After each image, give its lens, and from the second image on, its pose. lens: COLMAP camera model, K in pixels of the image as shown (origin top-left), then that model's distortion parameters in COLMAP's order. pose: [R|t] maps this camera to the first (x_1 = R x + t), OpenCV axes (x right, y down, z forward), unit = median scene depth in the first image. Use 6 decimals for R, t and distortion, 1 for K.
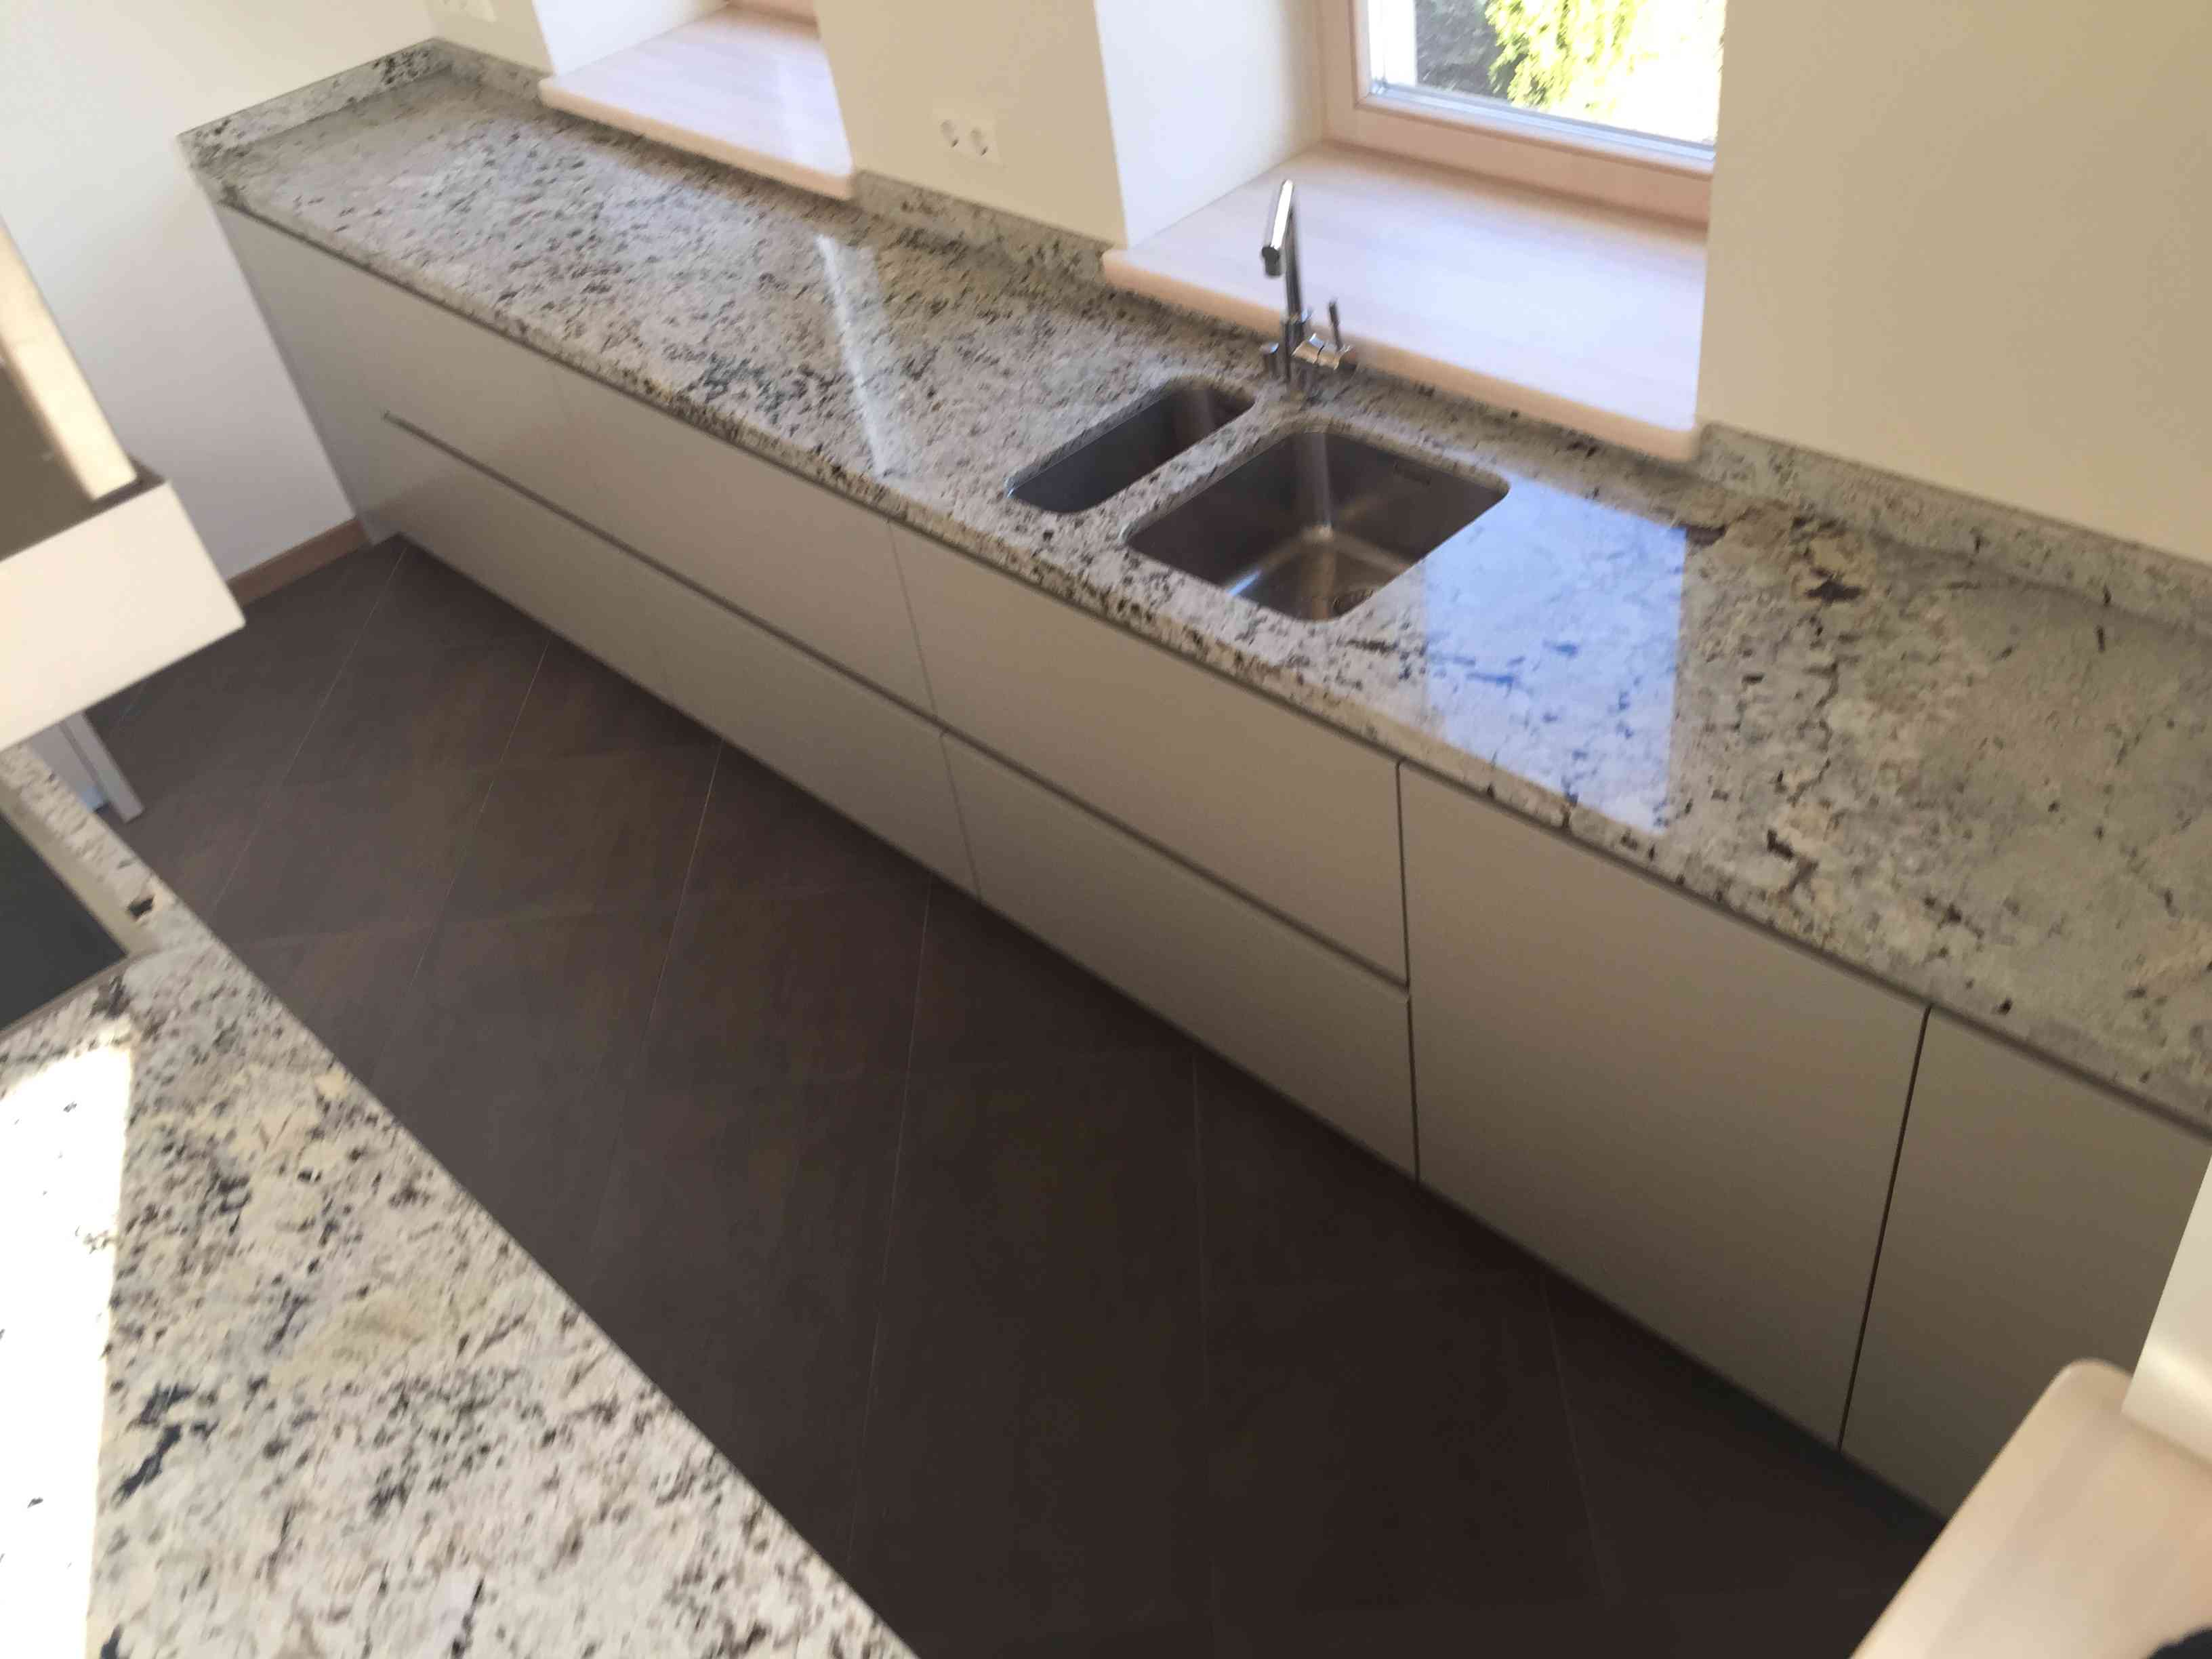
lens RADIAL K [[1895.6, 0, 1102.2], [0, 1895.6, 830.2], [0, 0, 1]] dist [0.048458, -0.037918]
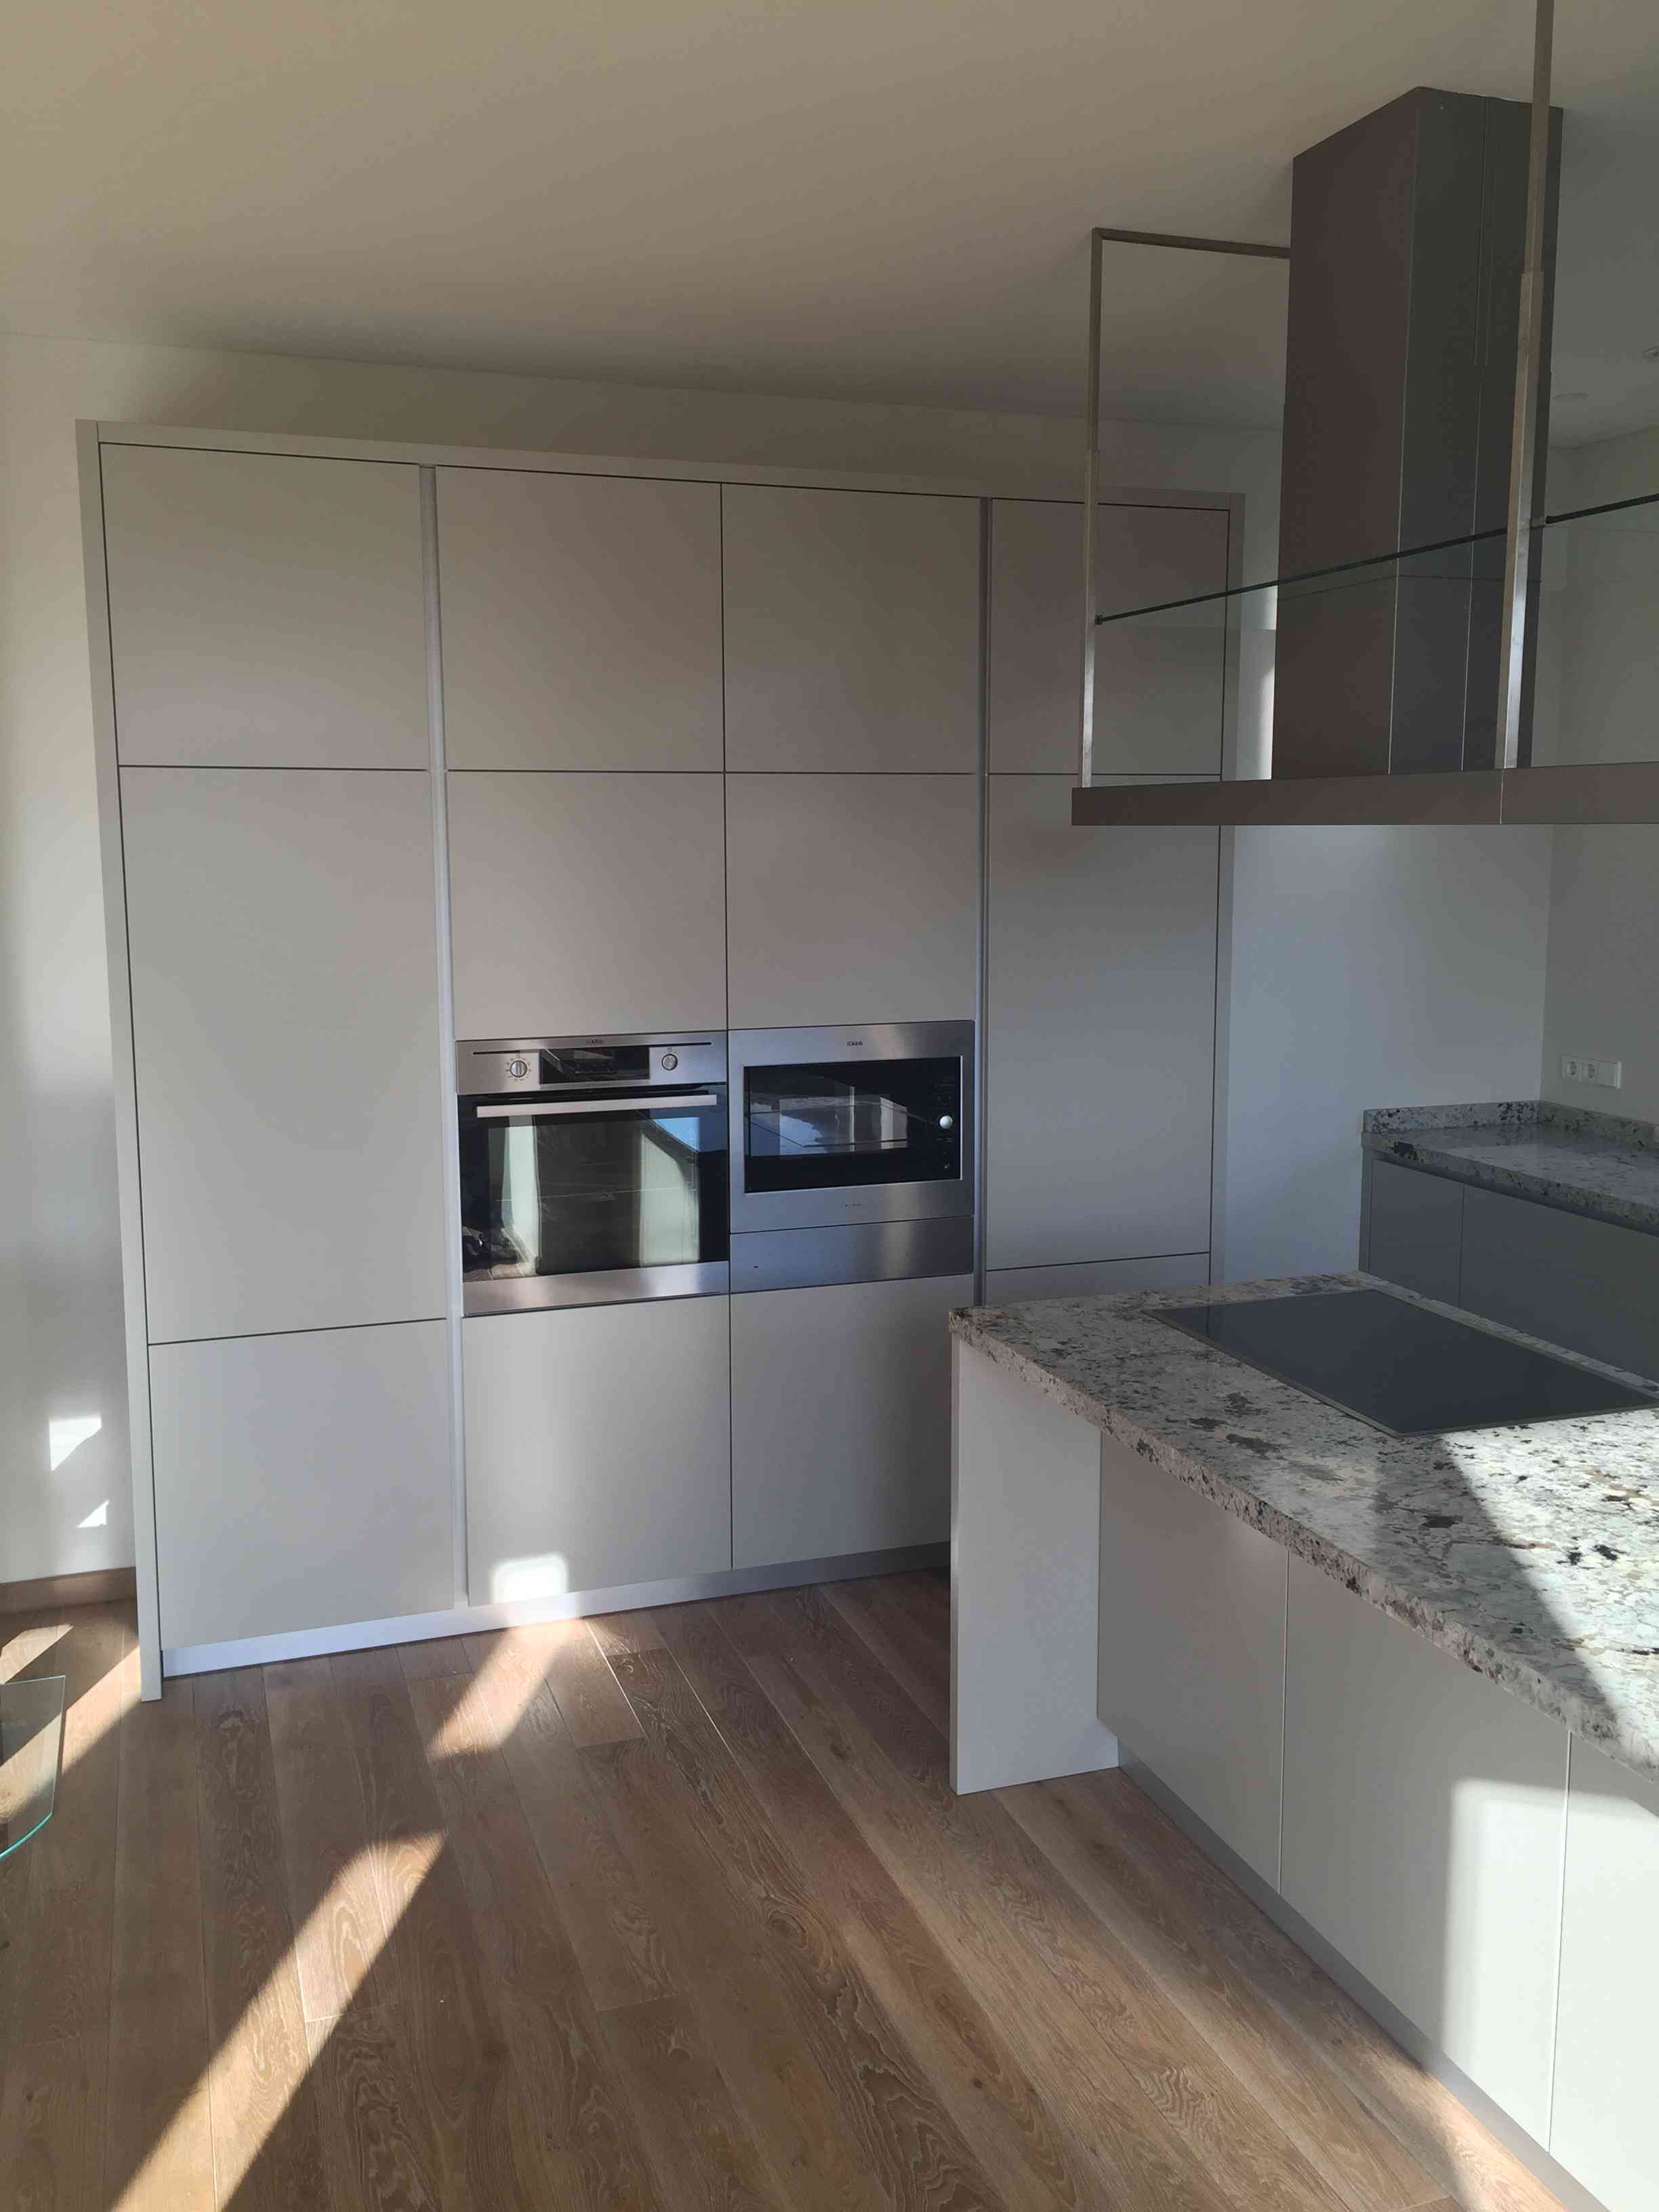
lens RADIAL K [[1895.6, 0, 832.7], [0, 1895.6, 1101.4], [0, 0, 1]] dist [0.048458, -0.037918]
pose [[0.898570, 0.192110, -0.394545, -0.621549], [-0.367444, 0.820915, -0.437131, 0.838204], [0.239911, 0.537766, 0.808239, -0.484262]]
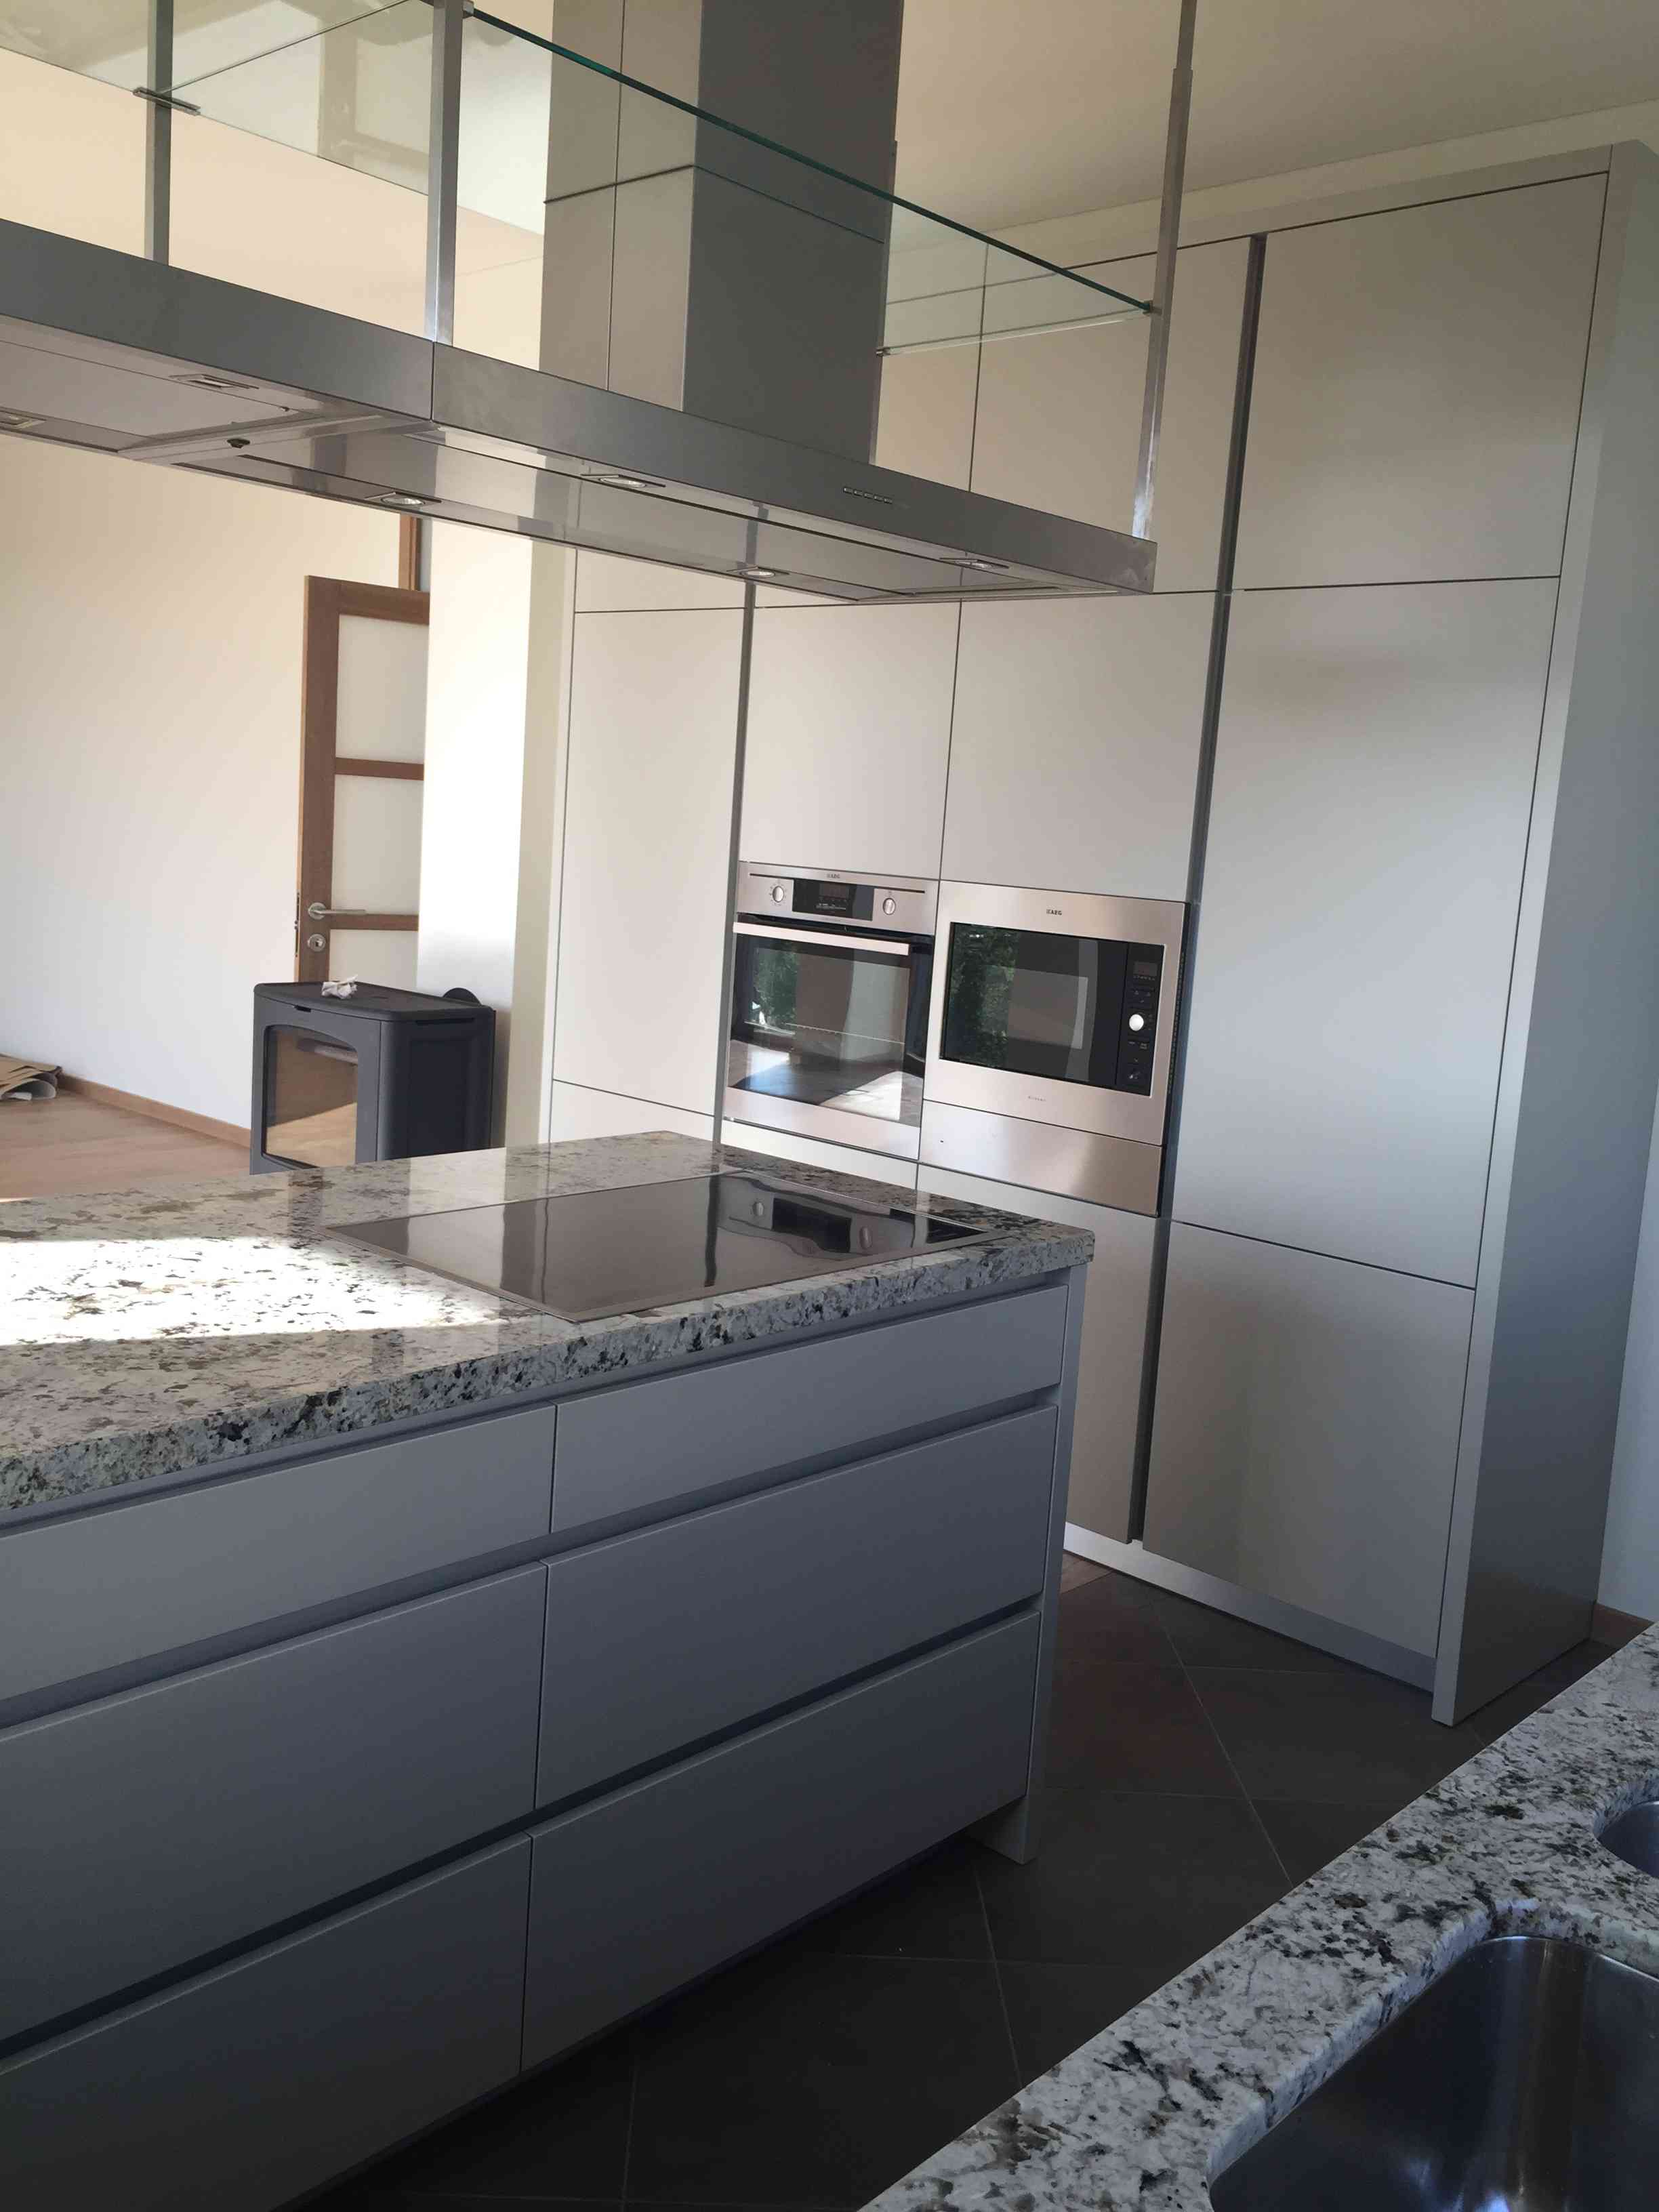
lens RADIAL K [[1895.6, 0, 818.4], [0, 1895.6, 1098.6], [0, 0, 1]] dist [0.048458, -0.037918]
pose [[0.040699, 0.287013, -0.957062, 0.488670], [-0.707398, 0.684741, 0.175265, -0.322485], [0.705643, 0.669890, 0.230901, 0.894702]]
